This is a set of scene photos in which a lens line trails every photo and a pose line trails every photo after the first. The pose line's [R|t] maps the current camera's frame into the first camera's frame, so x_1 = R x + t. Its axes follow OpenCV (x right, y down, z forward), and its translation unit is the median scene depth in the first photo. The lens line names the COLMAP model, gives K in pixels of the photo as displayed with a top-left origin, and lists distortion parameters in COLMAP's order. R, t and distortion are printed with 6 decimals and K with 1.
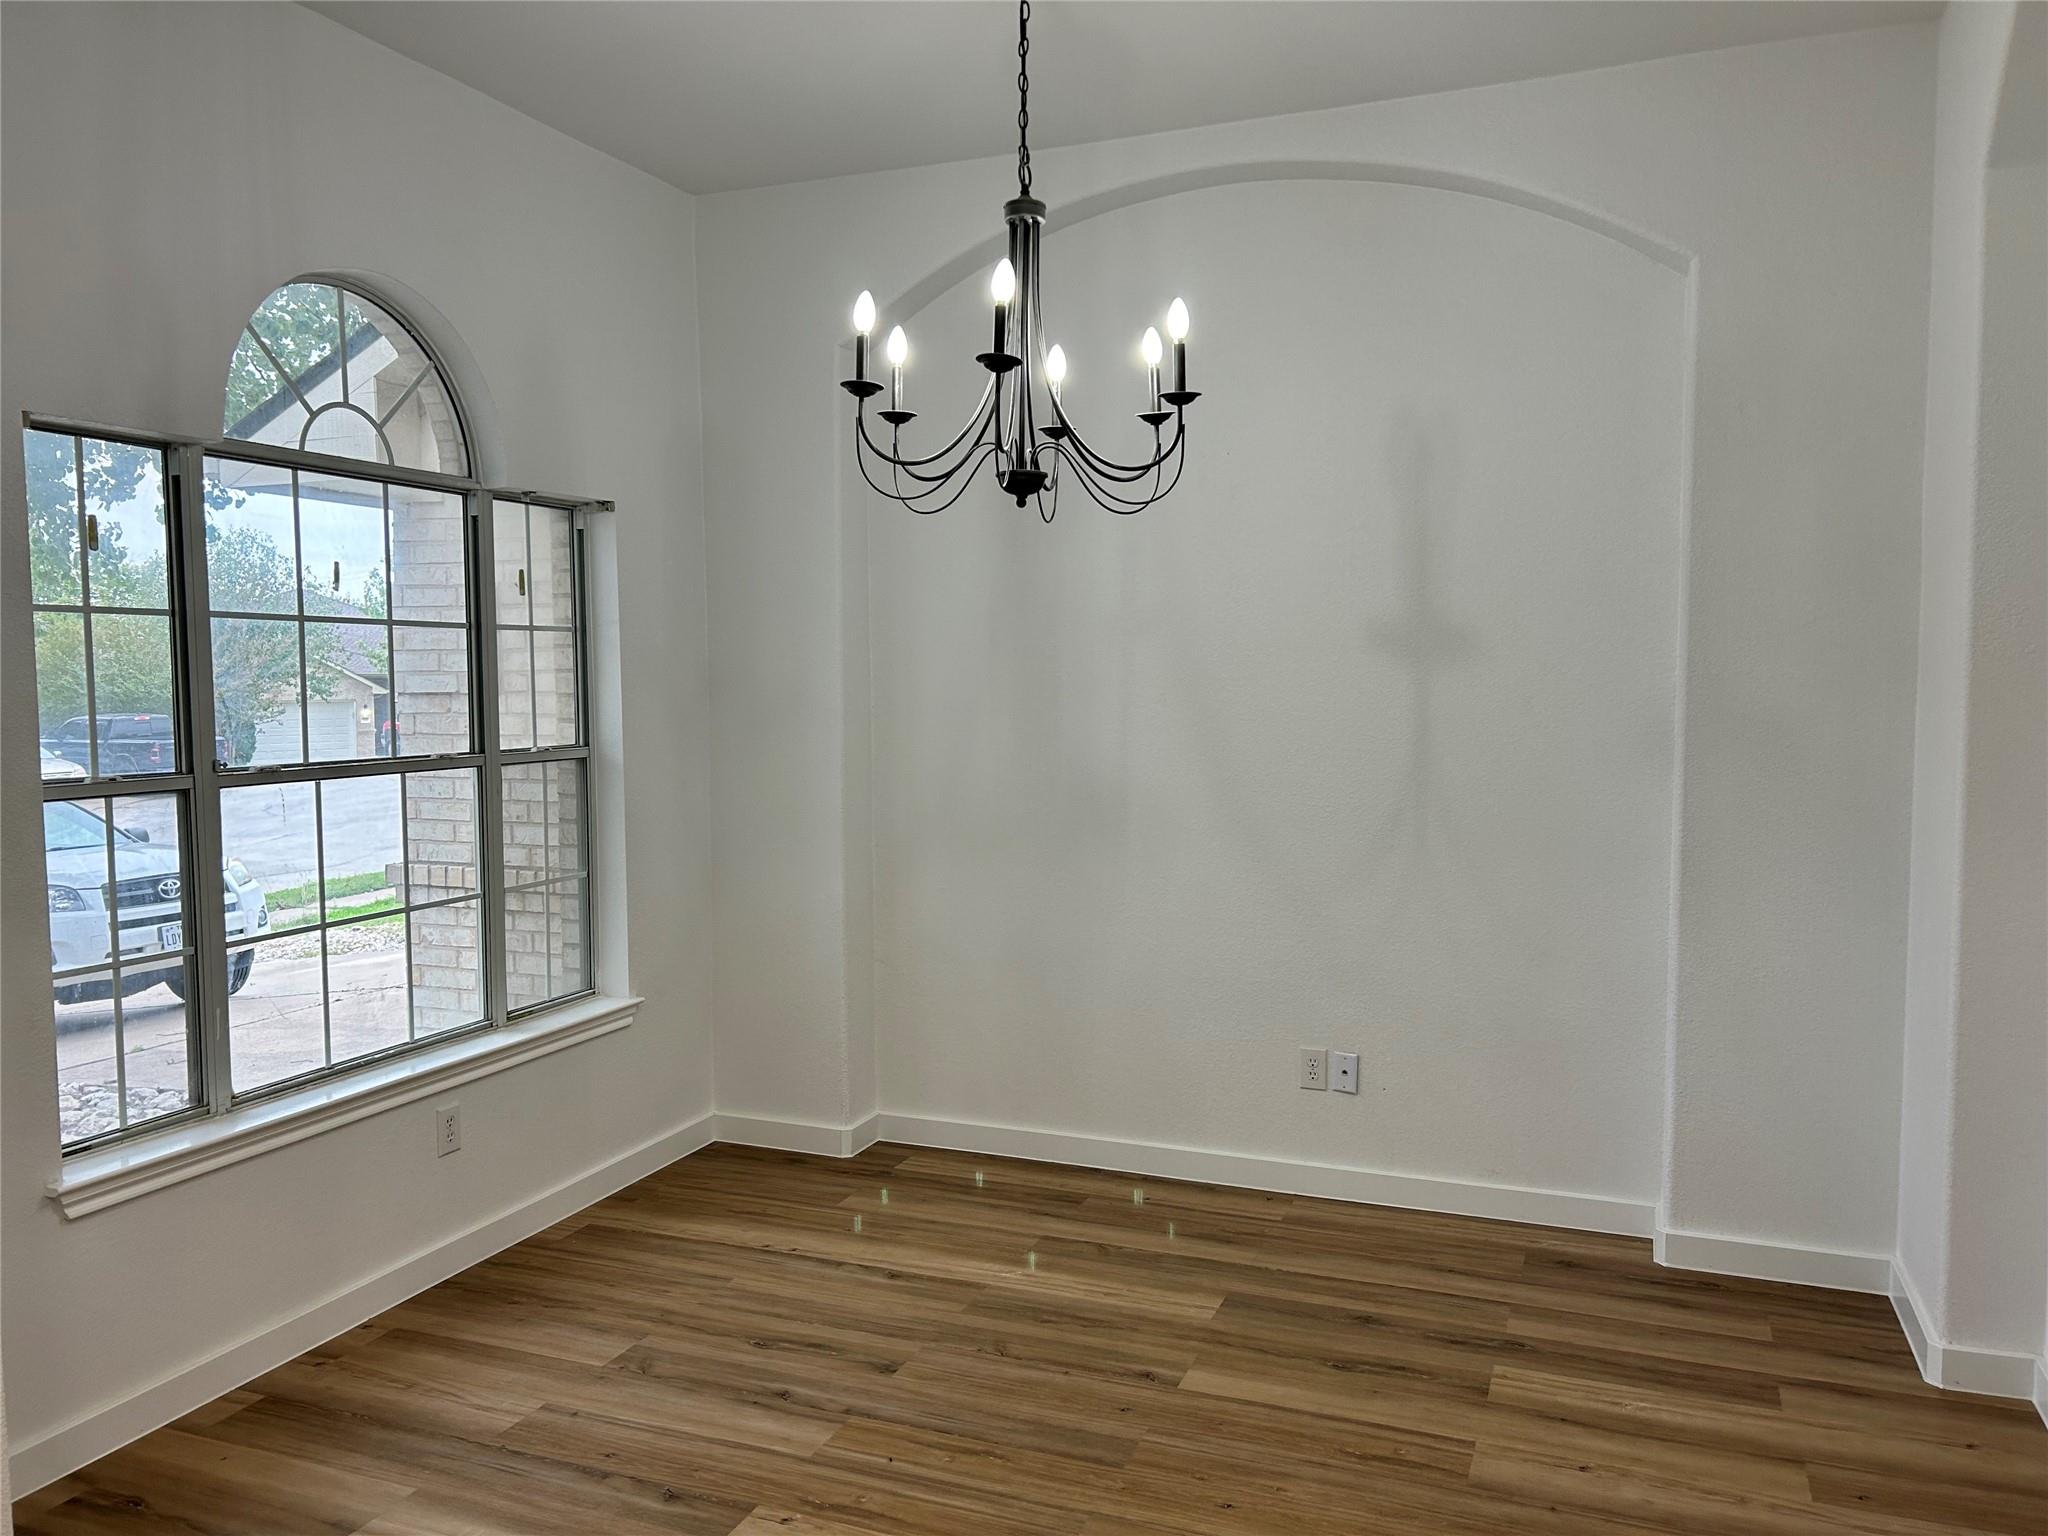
lens RADIAL K [[1550.0, 0, 1021.2], [0, 1550.0, 773.1], [0, 0, 1]] dist [0.063403, -0.064665]
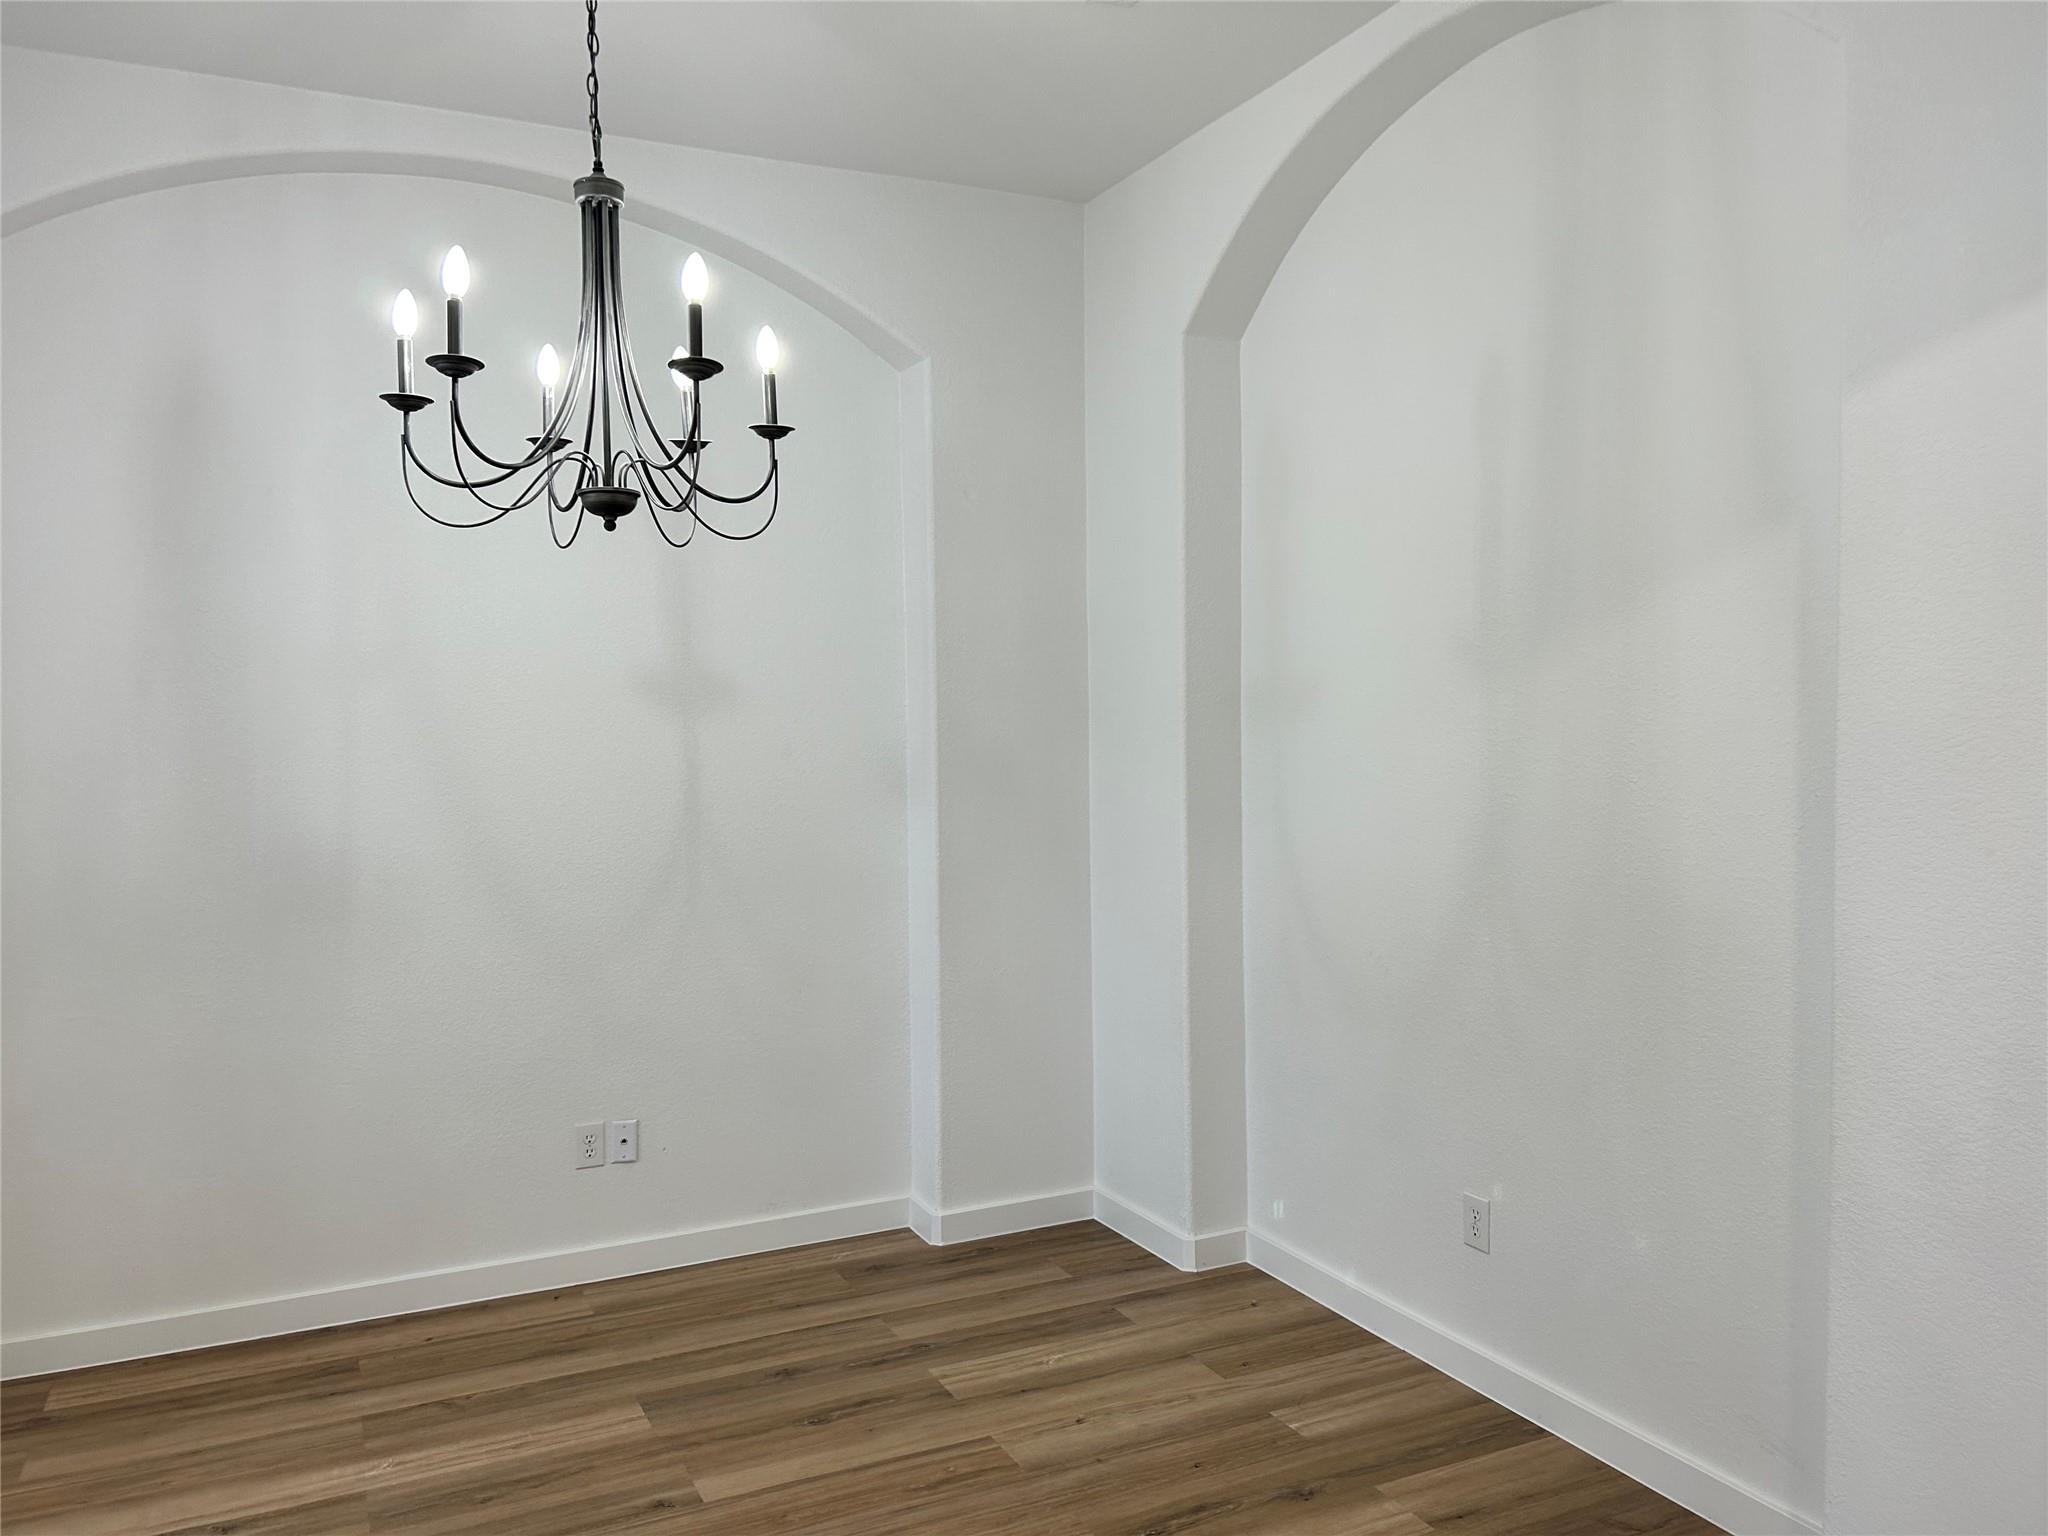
lens RADIAL K [[1550.0, 0, 1008.4], [0, 1550.0, 777.8], [0, 0, 1]] dist [0.063403, -0.064665]
pose [[0.679128, -0.037072, 0.733083, -0.396518], [0.059863, 0.998194, -0.004979, -0.013386], [-0.731575, 0.047266, 0.680121, 0.206140]]
